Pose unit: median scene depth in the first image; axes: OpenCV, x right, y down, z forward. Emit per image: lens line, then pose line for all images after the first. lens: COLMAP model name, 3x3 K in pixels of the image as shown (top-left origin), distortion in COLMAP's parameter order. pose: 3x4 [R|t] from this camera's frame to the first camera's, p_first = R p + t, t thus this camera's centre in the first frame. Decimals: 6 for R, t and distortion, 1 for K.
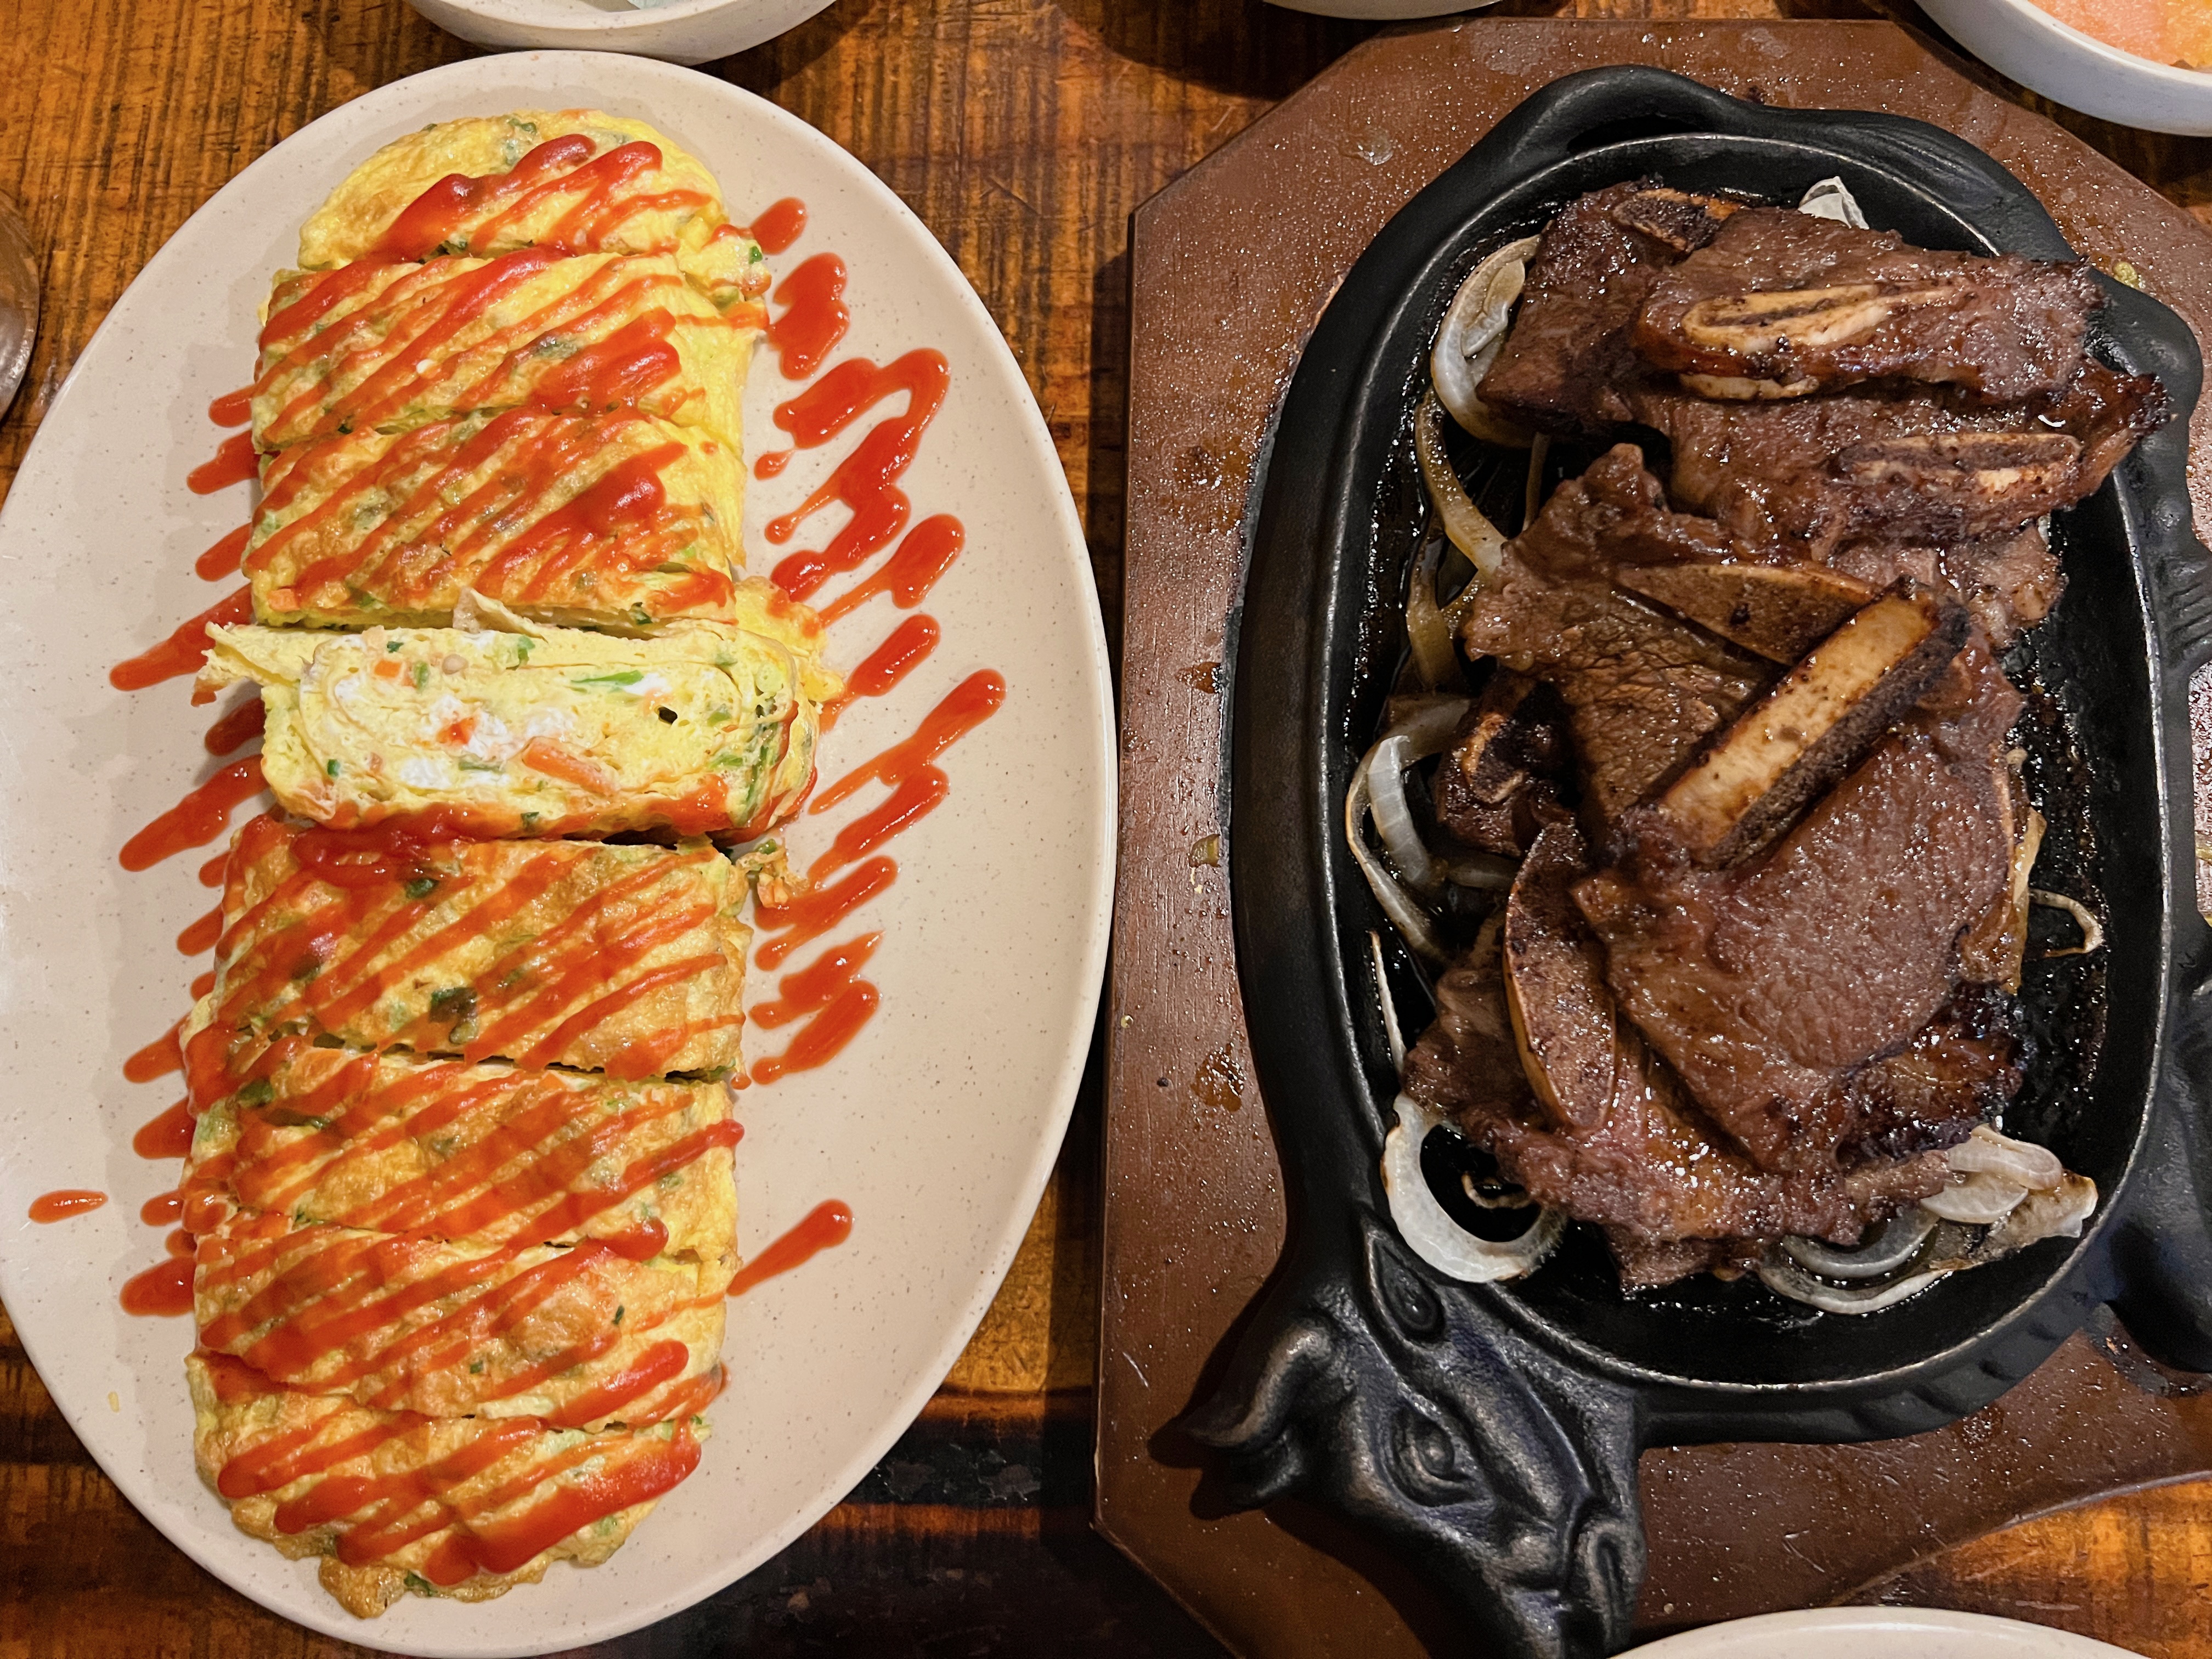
lens RADIAL K [[1757.8, 0, 1106.0], [0, 1757.8, 829.5], [0, 0, 1]] dist [0.032461, -0.045025]
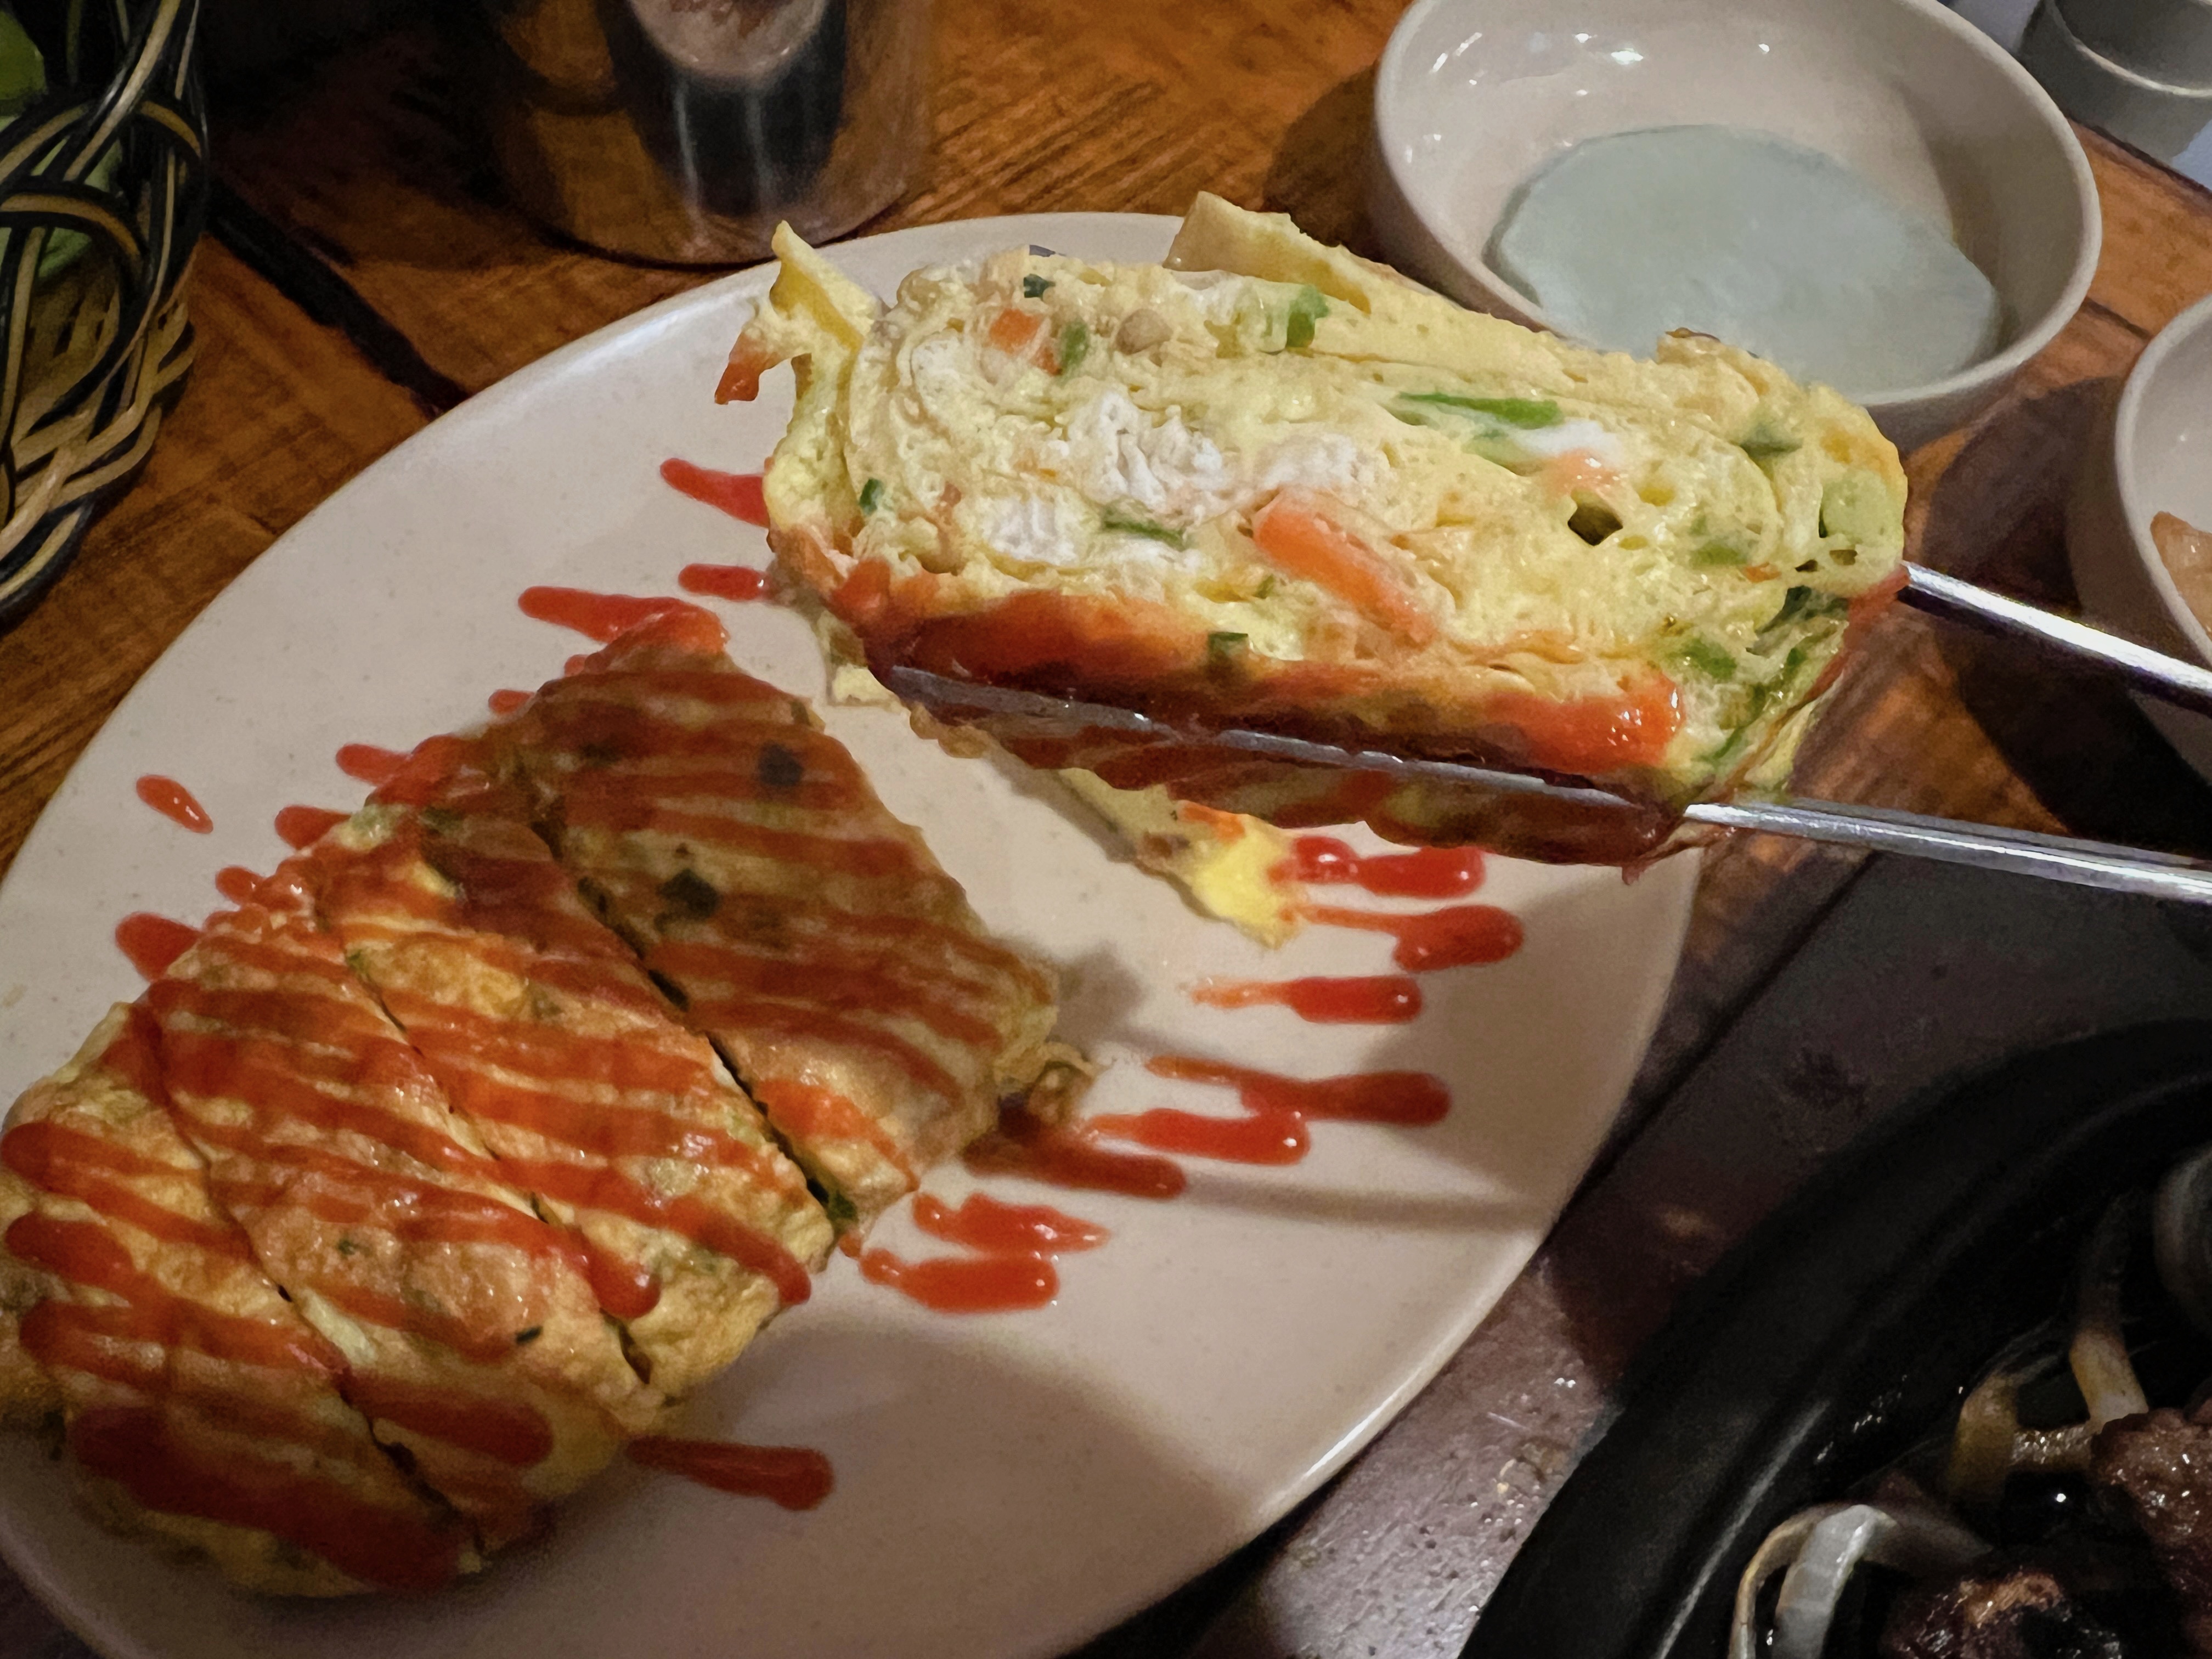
lens RADIAL K [[1776.4, 0, 1106.0], [0, 1776.4, 829.5], [0, 0, 1]] dist [0.007475, -0.047026]
pose [[0.731974, 0.630383, -0.258518, -0.050176], [-0.681250, 0.683074, -0.263265, 0.161796], [0.010629, 0.368819, 0.929441, 0.260673]]
